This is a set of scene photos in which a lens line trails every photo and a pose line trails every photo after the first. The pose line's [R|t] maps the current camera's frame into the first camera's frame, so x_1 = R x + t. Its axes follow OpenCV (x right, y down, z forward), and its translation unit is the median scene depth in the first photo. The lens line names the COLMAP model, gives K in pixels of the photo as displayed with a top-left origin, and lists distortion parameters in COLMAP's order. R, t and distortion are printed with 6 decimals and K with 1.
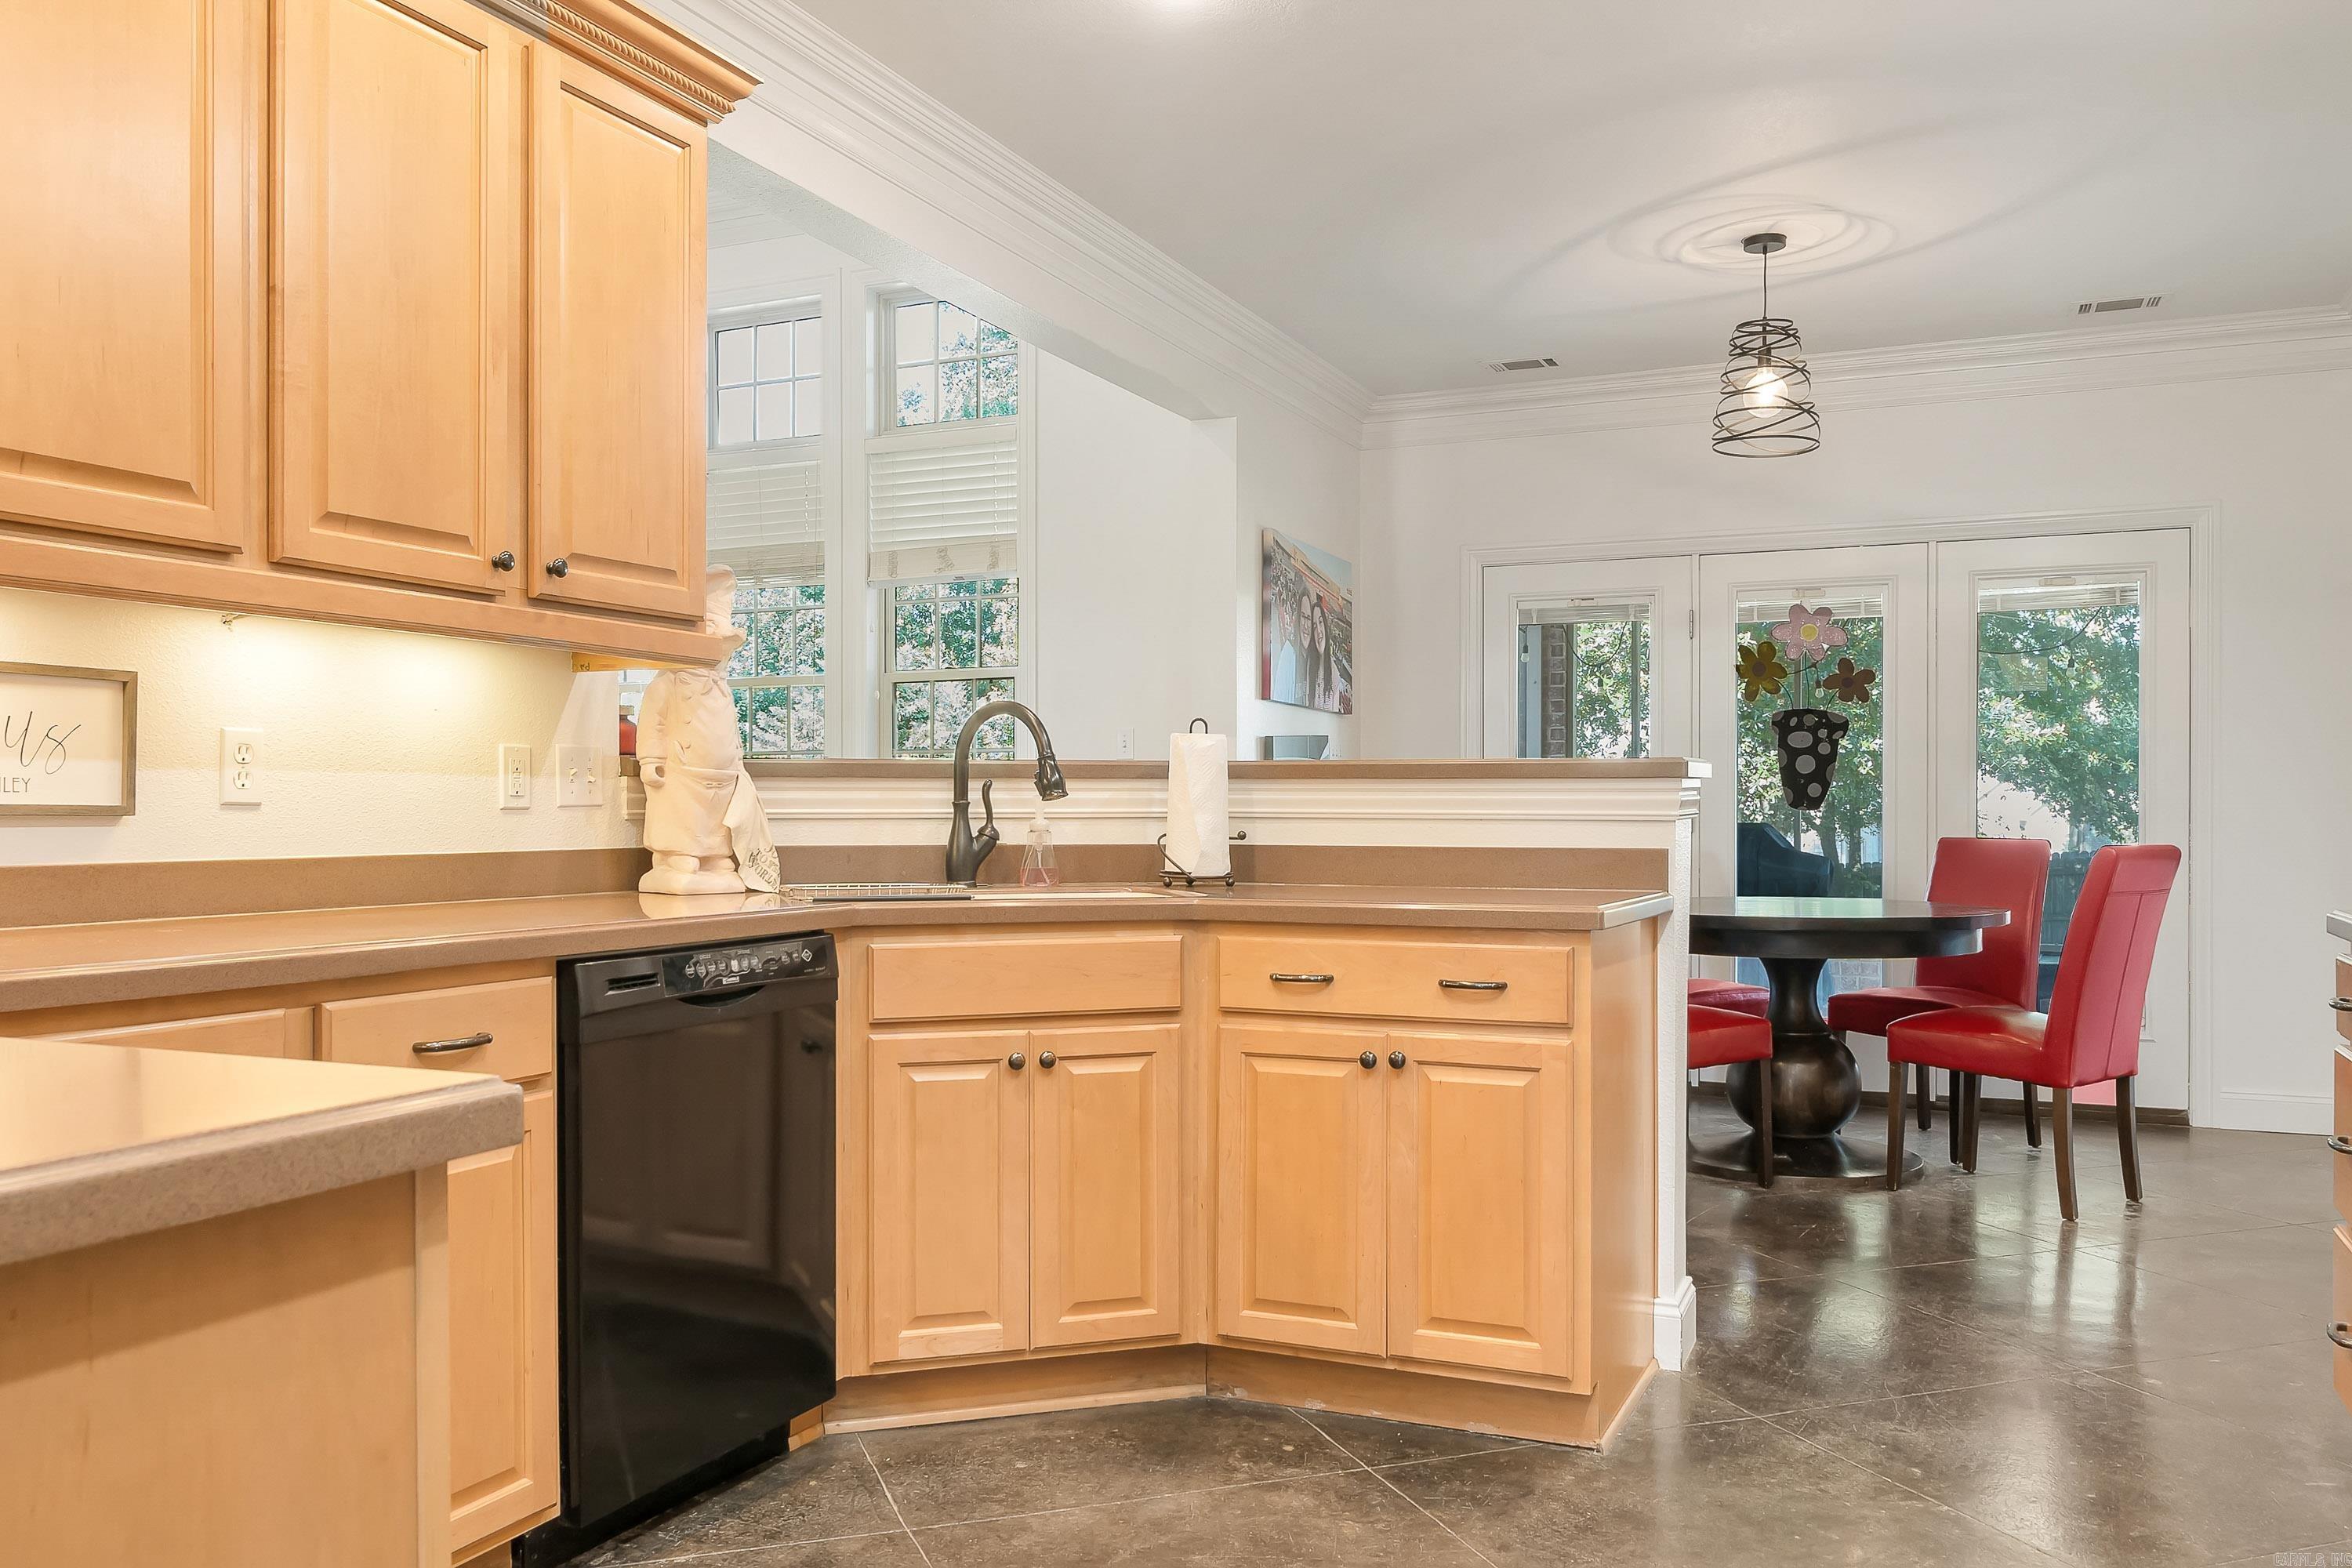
lens RADIAL K [[1709.6, 0, 1200.1], [0, 1709.6, 809.2], [0, 0, 1]] dist [-0.018562, 0.006372]
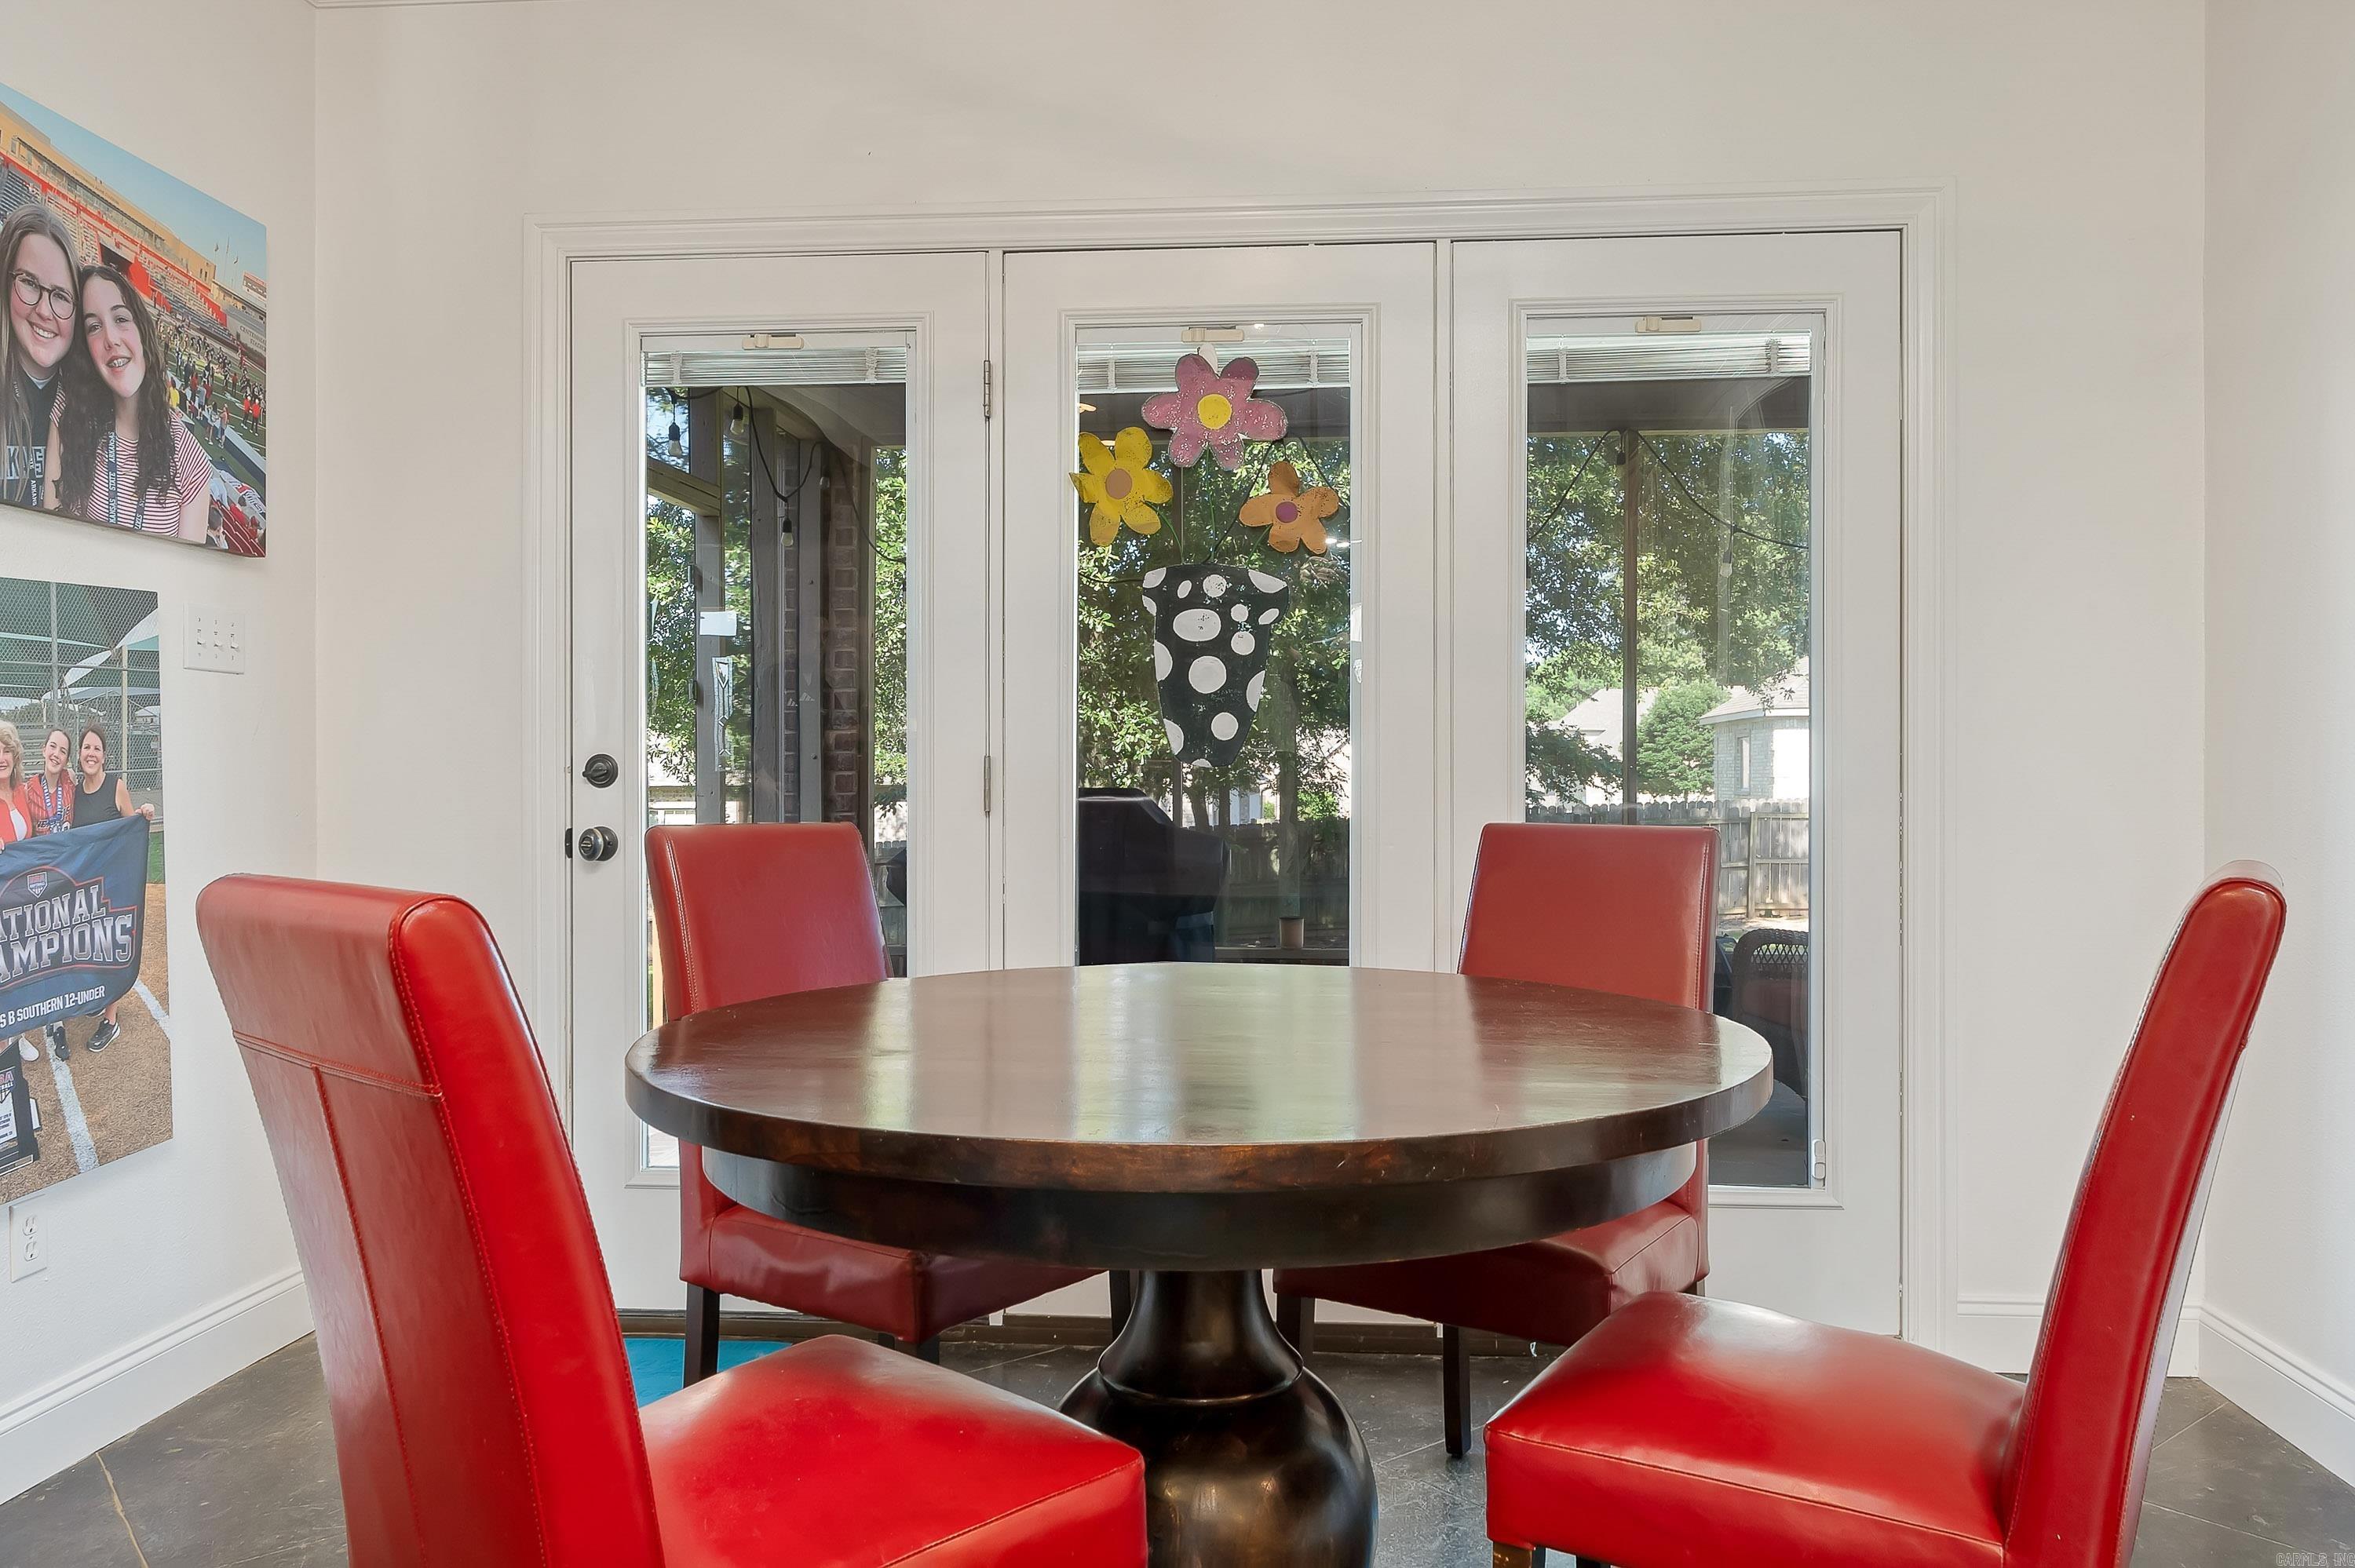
lens RADIAL K [[1663.0, 0, 1178.5], [0, 1663.0, 784.1], [0, 0, 1]] dist [-0.016053, 0.006290]
pose [[0.940813, -0.002408, 0.338917, 0.181743], [0.000166, 0.999978, 0.006642, 0.002111], [-0.338926, -0.006193, 0.940793, 0.543549]]
